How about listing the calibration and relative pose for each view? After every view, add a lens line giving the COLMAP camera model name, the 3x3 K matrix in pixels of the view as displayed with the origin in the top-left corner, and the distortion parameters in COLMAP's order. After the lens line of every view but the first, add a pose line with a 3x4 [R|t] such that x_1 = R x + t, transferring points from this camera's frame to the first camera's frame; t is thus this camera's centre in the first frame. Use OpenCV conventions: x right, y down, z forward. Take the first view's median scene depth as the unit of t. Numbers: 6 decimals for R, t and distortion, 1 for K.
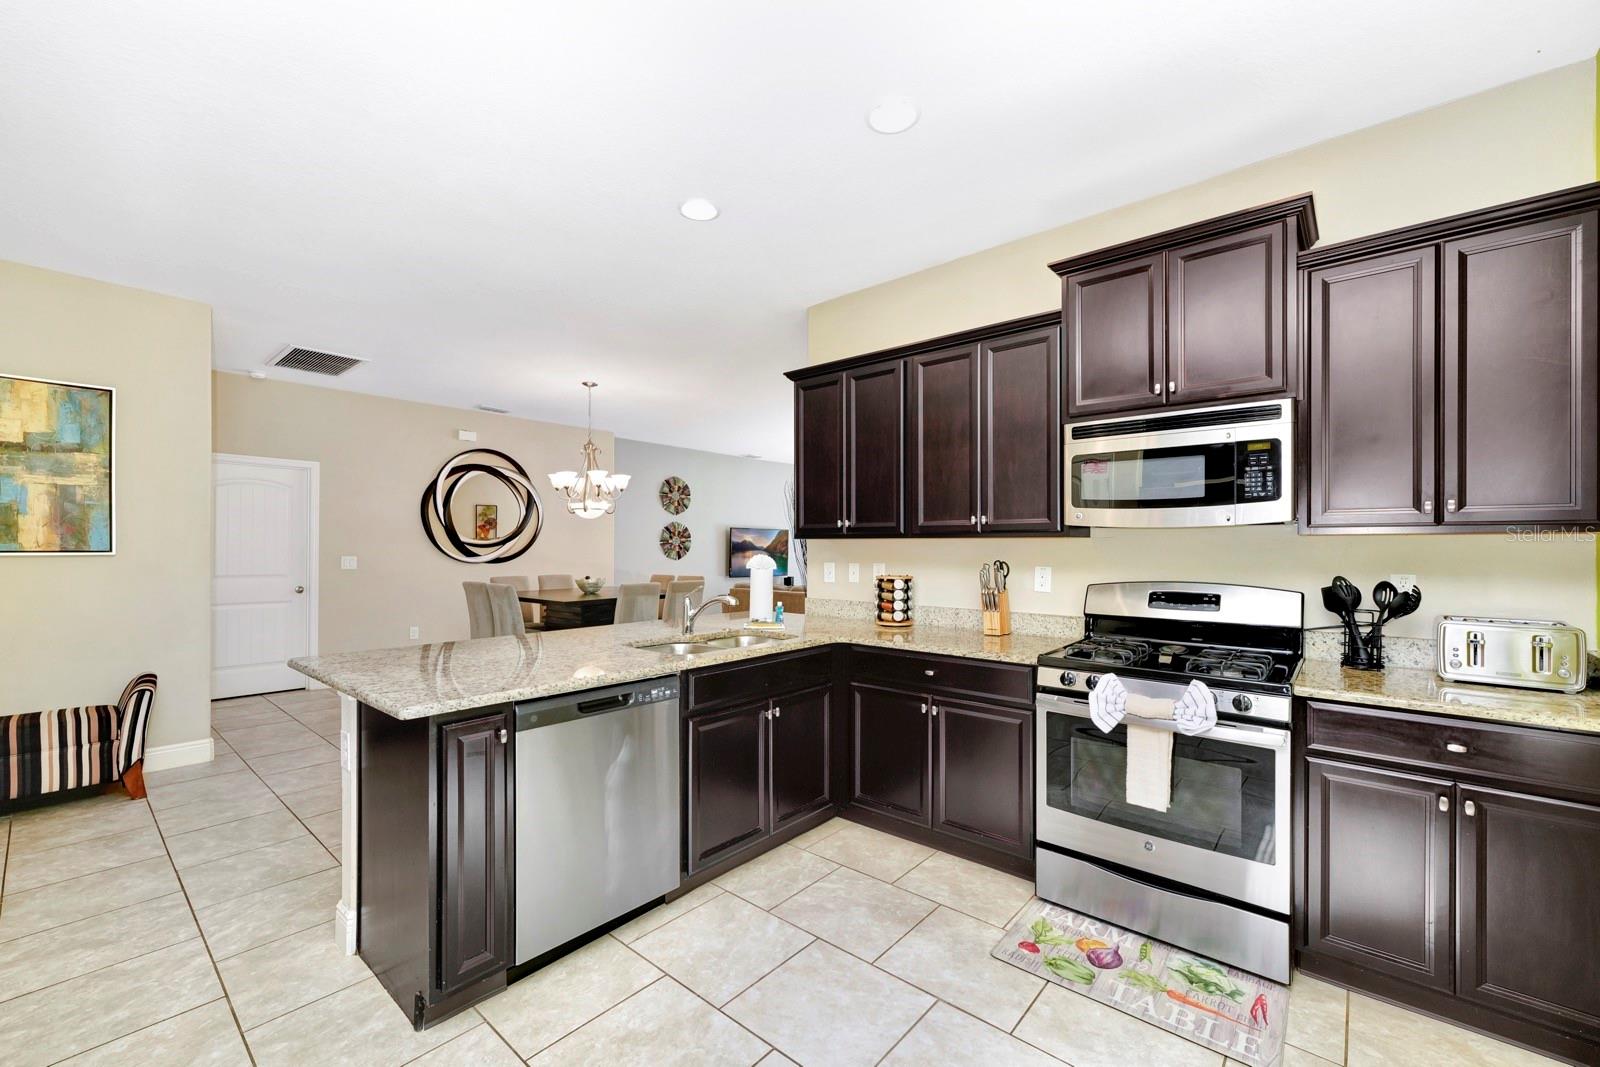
lens RADIAL K [[651.3, 0, 797.6], [0, 651.3, 543.3], [0, 0, 1]] dist [-0.001105, 0.000021]
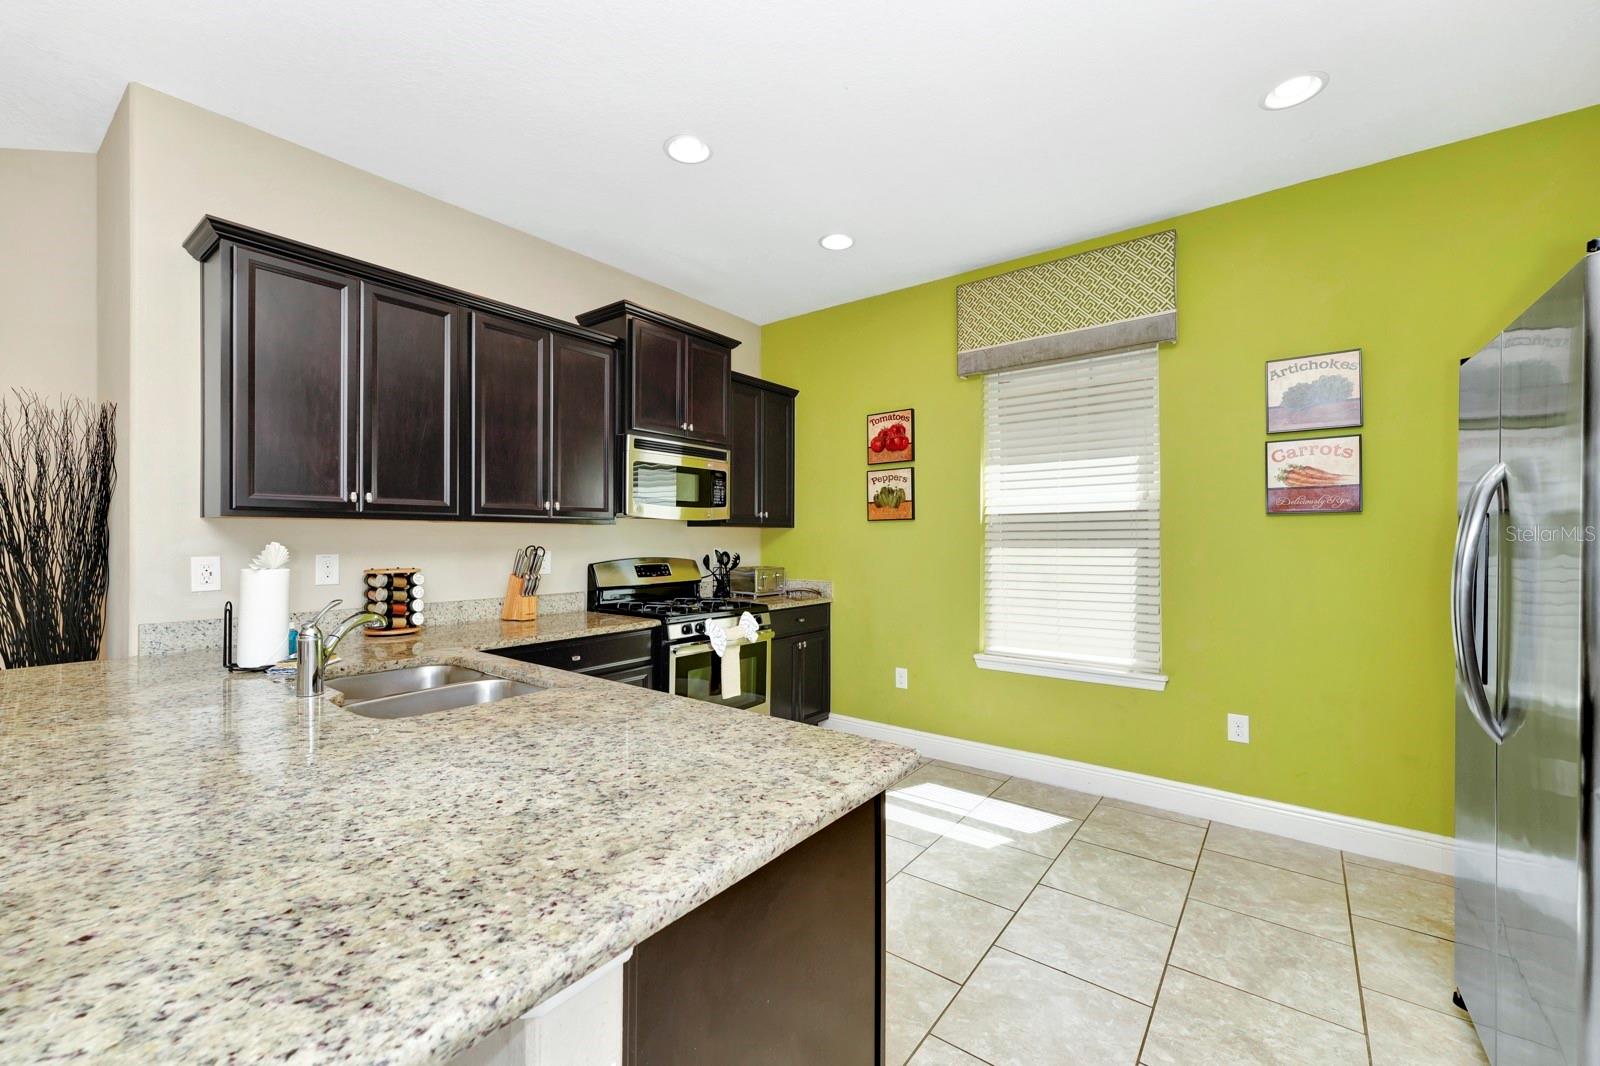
lens RADIAL K [[651.3, 0, 797.6], [0, 651.3, 542.8], [0, 0, 1]] dist [-0.001105, 0.000021]
pose [[-0.083644, -0.013587, 0.996403, -0.636998], [-0.012851, 0.999839, 0.012555, 0.003413], [-0.996413, -0.011755, -0.083806, 0.581938]]
